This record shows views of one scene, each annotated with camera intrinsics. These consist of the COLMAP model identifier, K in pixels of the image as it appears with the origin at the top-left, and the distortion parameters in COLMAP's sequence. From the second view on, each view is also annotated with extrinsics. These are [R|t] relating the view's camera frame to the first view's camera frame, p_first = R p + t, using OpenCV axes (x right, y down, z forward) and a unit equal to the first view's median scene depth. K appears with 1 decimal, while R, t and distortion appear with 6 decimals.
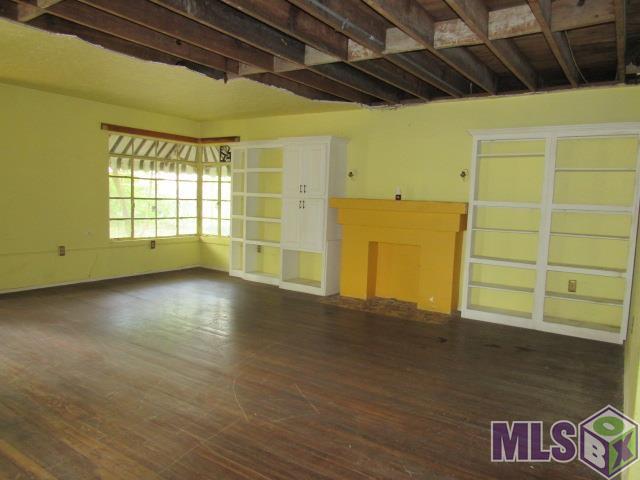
lens RADIAL K [[460.0, 0, 320.0], [0, 460.0, 240.0], [0, 0, 1]] dist [-0.010112, -0.002233]
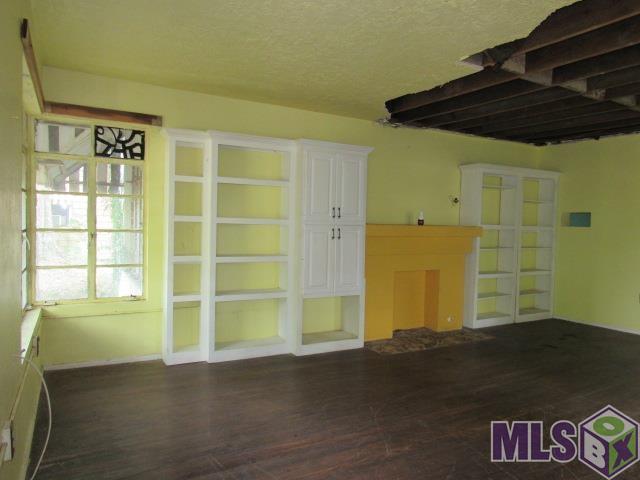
lens RADIAL K [[460.0, 0, 320.0], [0, 460.0, 240.0], [0, 0, 1]] dist [-0.010112, -0.002233]
pose [[0.447566, -0.057377, 0.892408, -0.720164], [0.076088, 0.996764, 0.025927, -0.089055], [-0.891008, 0.056297, 0.450484, 0.696539]]
